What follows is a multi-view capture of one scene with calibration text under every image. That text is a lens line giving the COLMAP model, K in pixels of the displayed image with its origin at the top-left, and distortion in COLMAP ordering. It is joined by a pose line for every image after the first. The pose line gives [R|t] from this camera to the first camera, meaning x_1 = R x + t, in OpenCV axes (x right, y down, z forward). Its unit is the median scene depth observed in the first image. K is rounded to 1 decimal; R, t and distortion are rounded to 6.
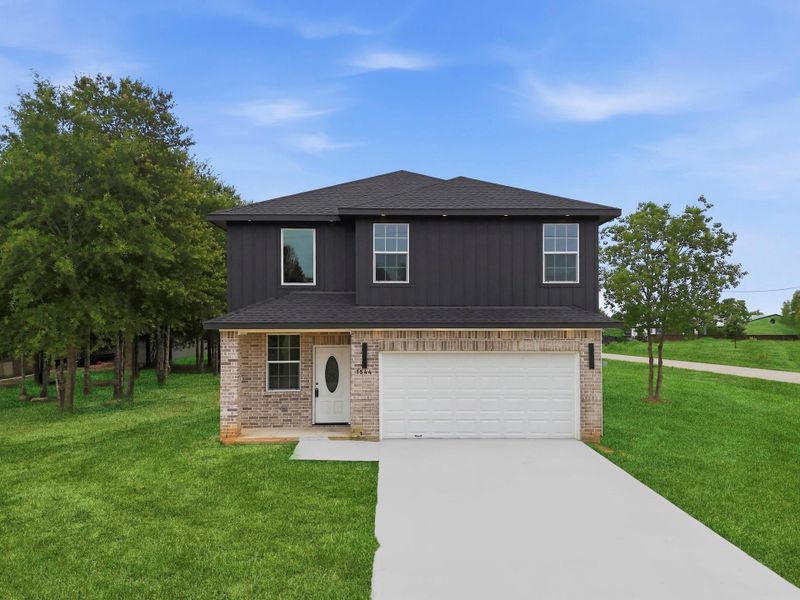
lens RADIAL K [[677.8, 0, 428.9], [0, 677.8, 304.3], [0, 0, 1]] dist [0.133649, -0.119683]
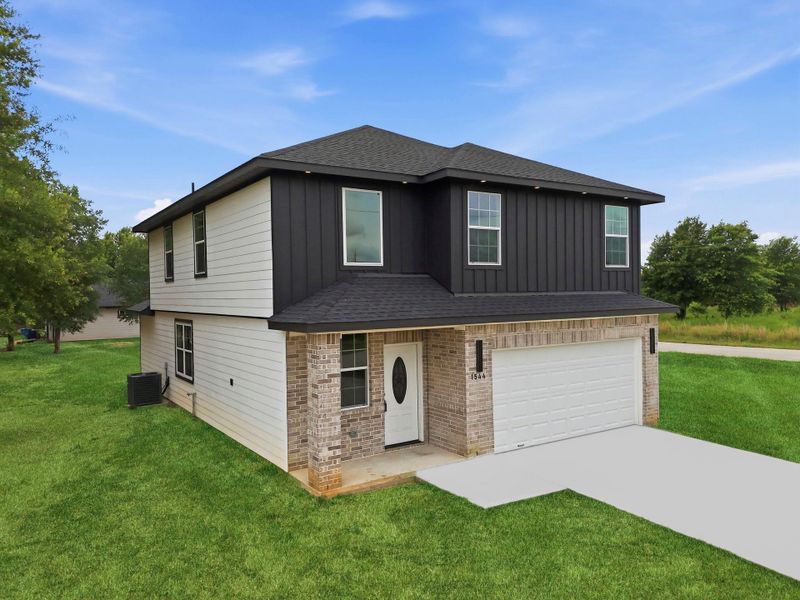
lens RADIAL K [[618.6, 0, 443.8], [0, 618.6, 289.8], [0, 0, 1]] dist [0.060093, -0.001279]
pose [[0.827344, -0.008546, 0.561631, -0.518830], [-0.009153, 0.999546, 0.028693, -0.022321], [-0.561621, -0.028880, 0.826890, 0.406111]]
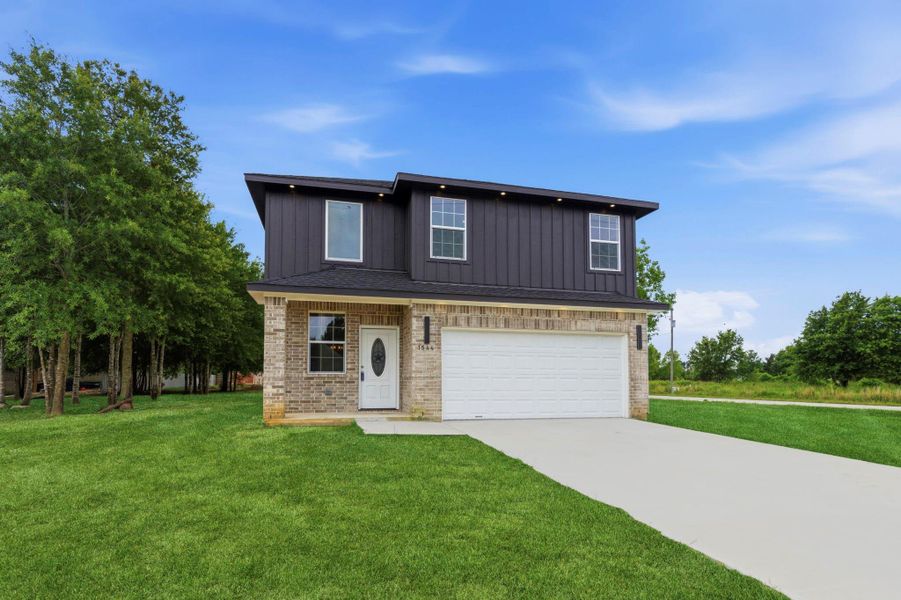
lens RADIAL K [[488.2, 0, 464.8], [0, 488.2, 354.4], [0, 0, 1]] dist [-0.001555, -0.000295]
pose [[0.972866, 0.013956, 0.230949, -0.190232], [-0.007522, 0.999559, -0.028716, 0.122589], [-0.231248, 0.026199, 0.972542, 0.327189]]
